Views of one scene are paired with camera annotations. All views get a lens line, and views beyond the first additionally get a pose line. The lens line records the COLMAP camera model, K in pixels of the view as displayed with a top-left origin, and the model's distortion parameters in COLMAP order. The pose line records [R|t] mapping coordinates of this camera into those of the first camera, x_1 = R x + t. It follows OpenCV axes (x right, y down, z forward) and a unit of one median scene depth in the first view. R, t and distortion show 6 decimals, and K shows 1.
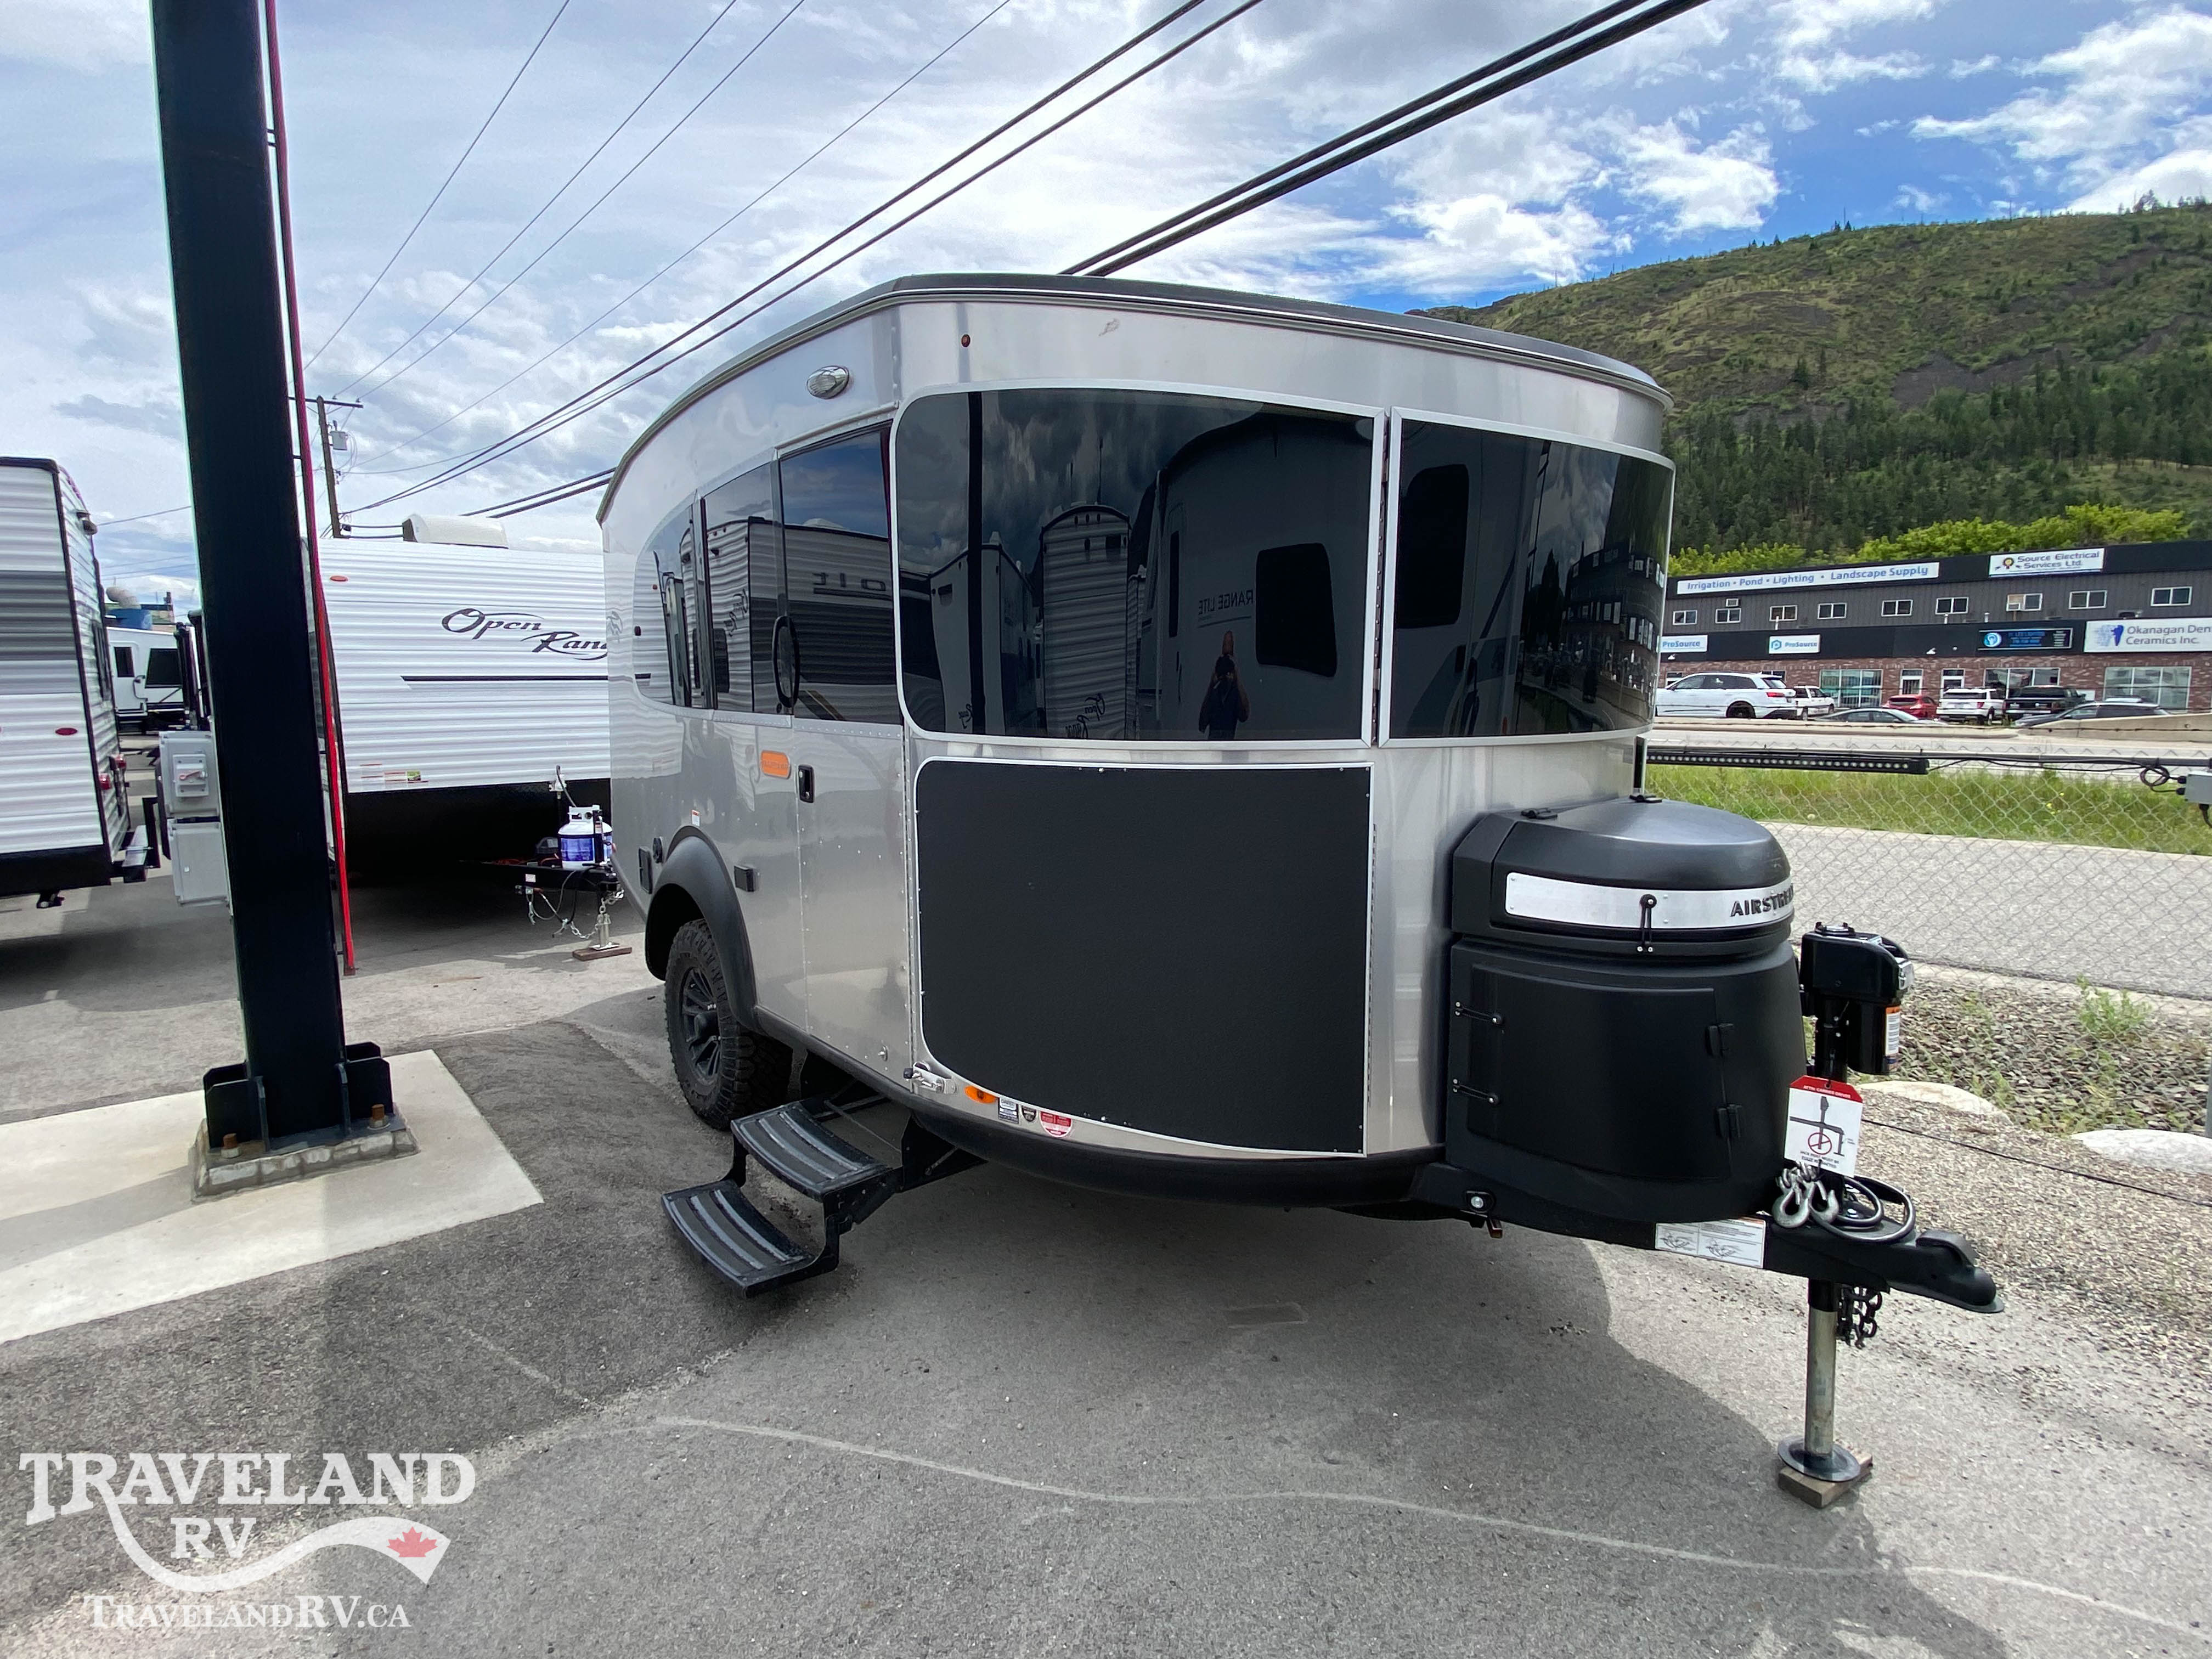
lens RADIAL K [[1140.3, 0, 1102.4], [0, 1140.3, 840.2], [0, 0, 1]] dist [0.066580, -0.080771]
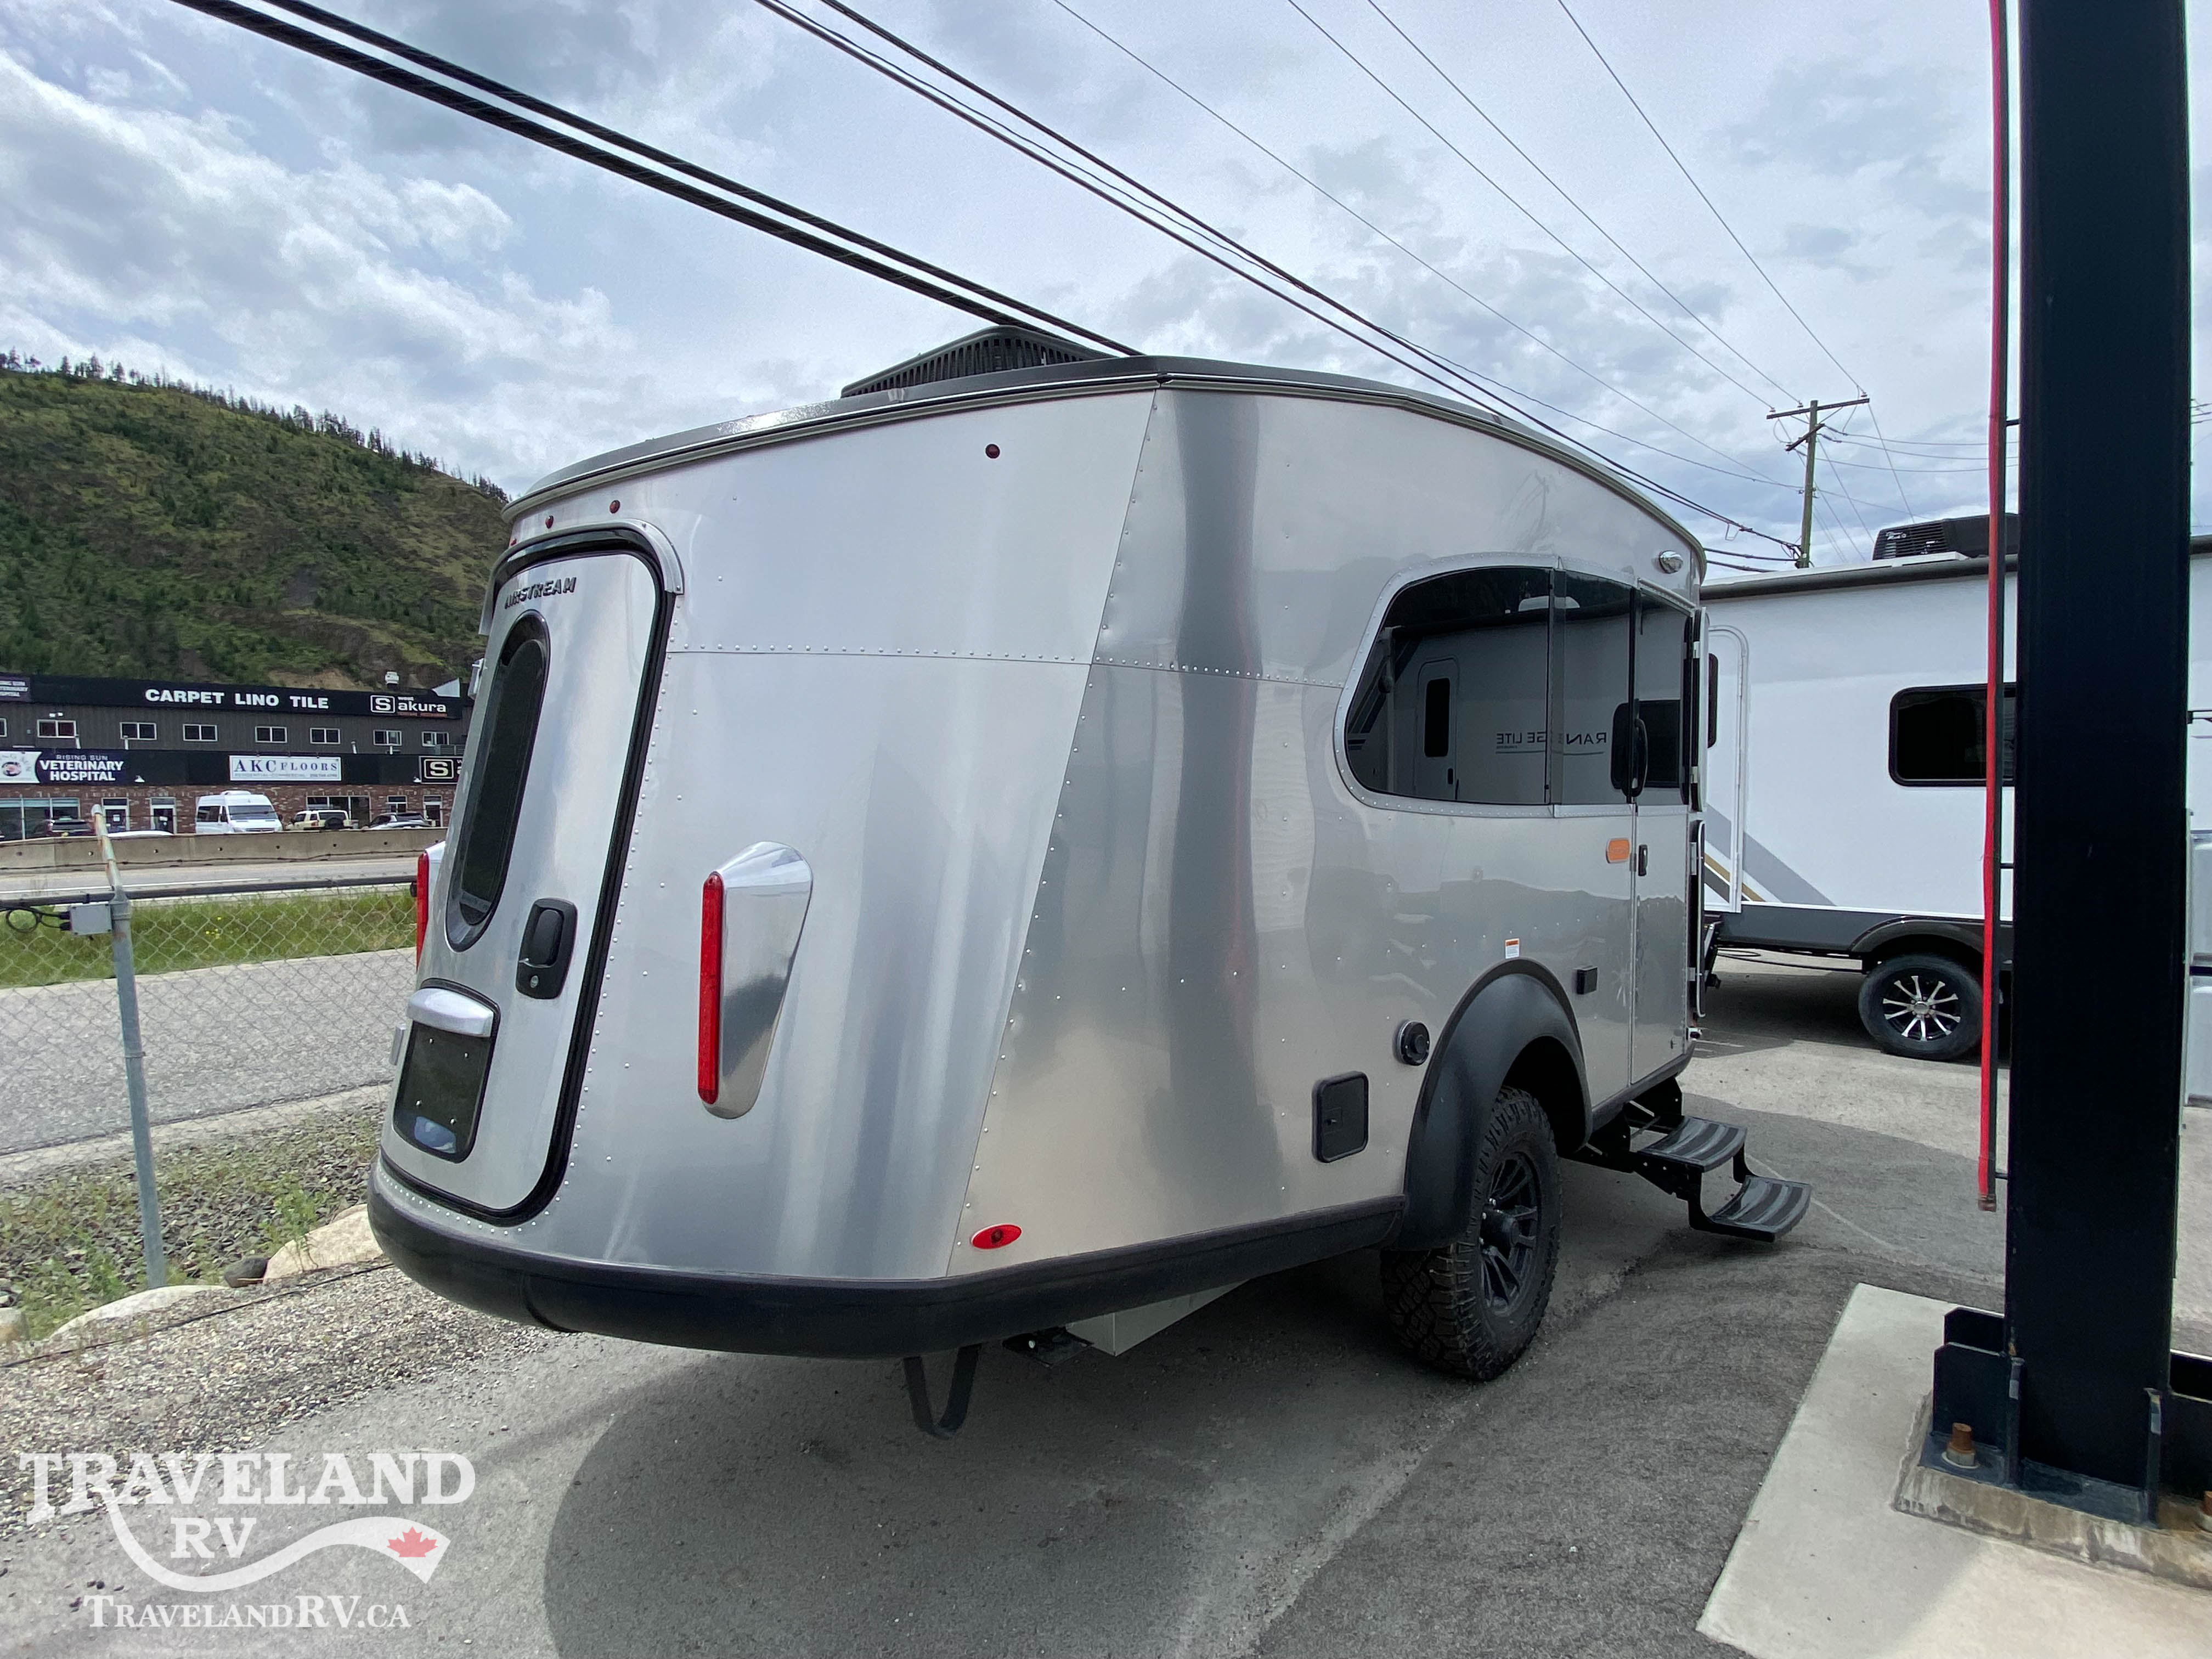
lens RADIAL K [[1140.3, 0, 1102.4], [0, 1140.3, 840.2], [0, 0, 1]] dist [0.066580, -0.080771]
pose [[-0.195509, -0.015499, 0.980579, -1.048317], [0.136260, 0.989748, 0.042812, -0.160344], [-0.971190, 0.141984, -0.191393, 1.394357]]
